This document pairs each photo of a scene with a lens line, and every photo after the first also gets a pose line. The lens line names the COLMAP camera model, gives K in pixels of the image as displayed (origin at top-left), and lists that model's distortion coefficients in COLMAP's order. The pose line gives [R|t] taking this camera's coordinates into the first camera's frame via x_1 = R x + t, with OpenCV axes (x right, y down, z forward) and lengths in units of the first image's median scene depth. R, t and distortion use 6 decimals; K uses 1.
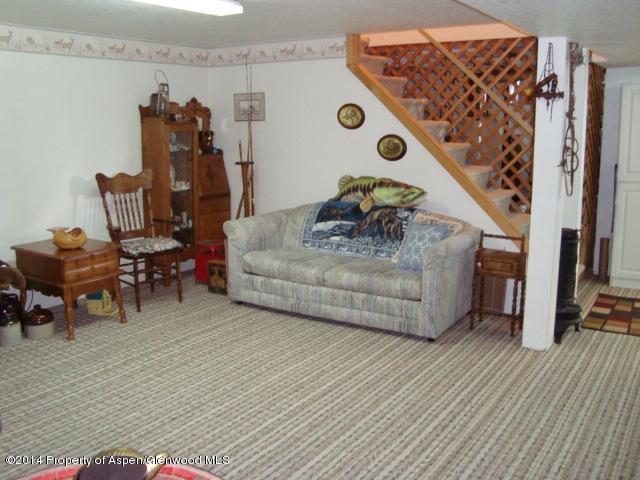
lens RADIAL K [[619.6, 0, 321.0], [0, 619.6, 240.2], [0, 0, 1]] dist [-0.141424, 0.000000]
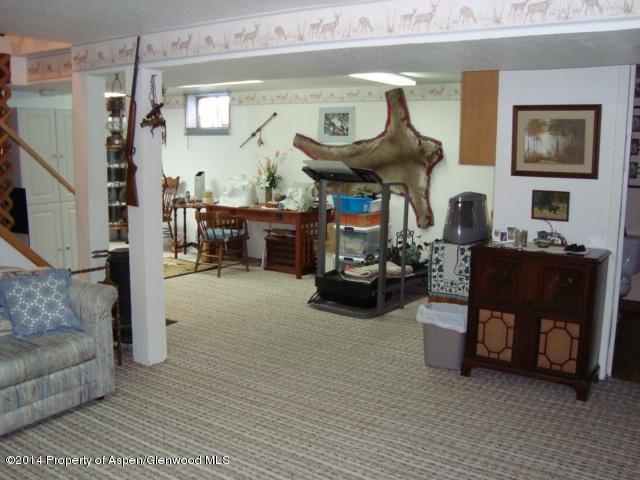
lens RADIAL K [[619.6, 0, 321.4], [0, 619.6, 239.8], [0, 0, 1]] dist [-0.141424, 0.000000]
pose [[0.018718, -0.147681, 0.988858, -0.777136], [0.177896, 0.973742, 0.142056, -0.151174], [-0.983871, 0.173255, 0.044498, 0.757441]]
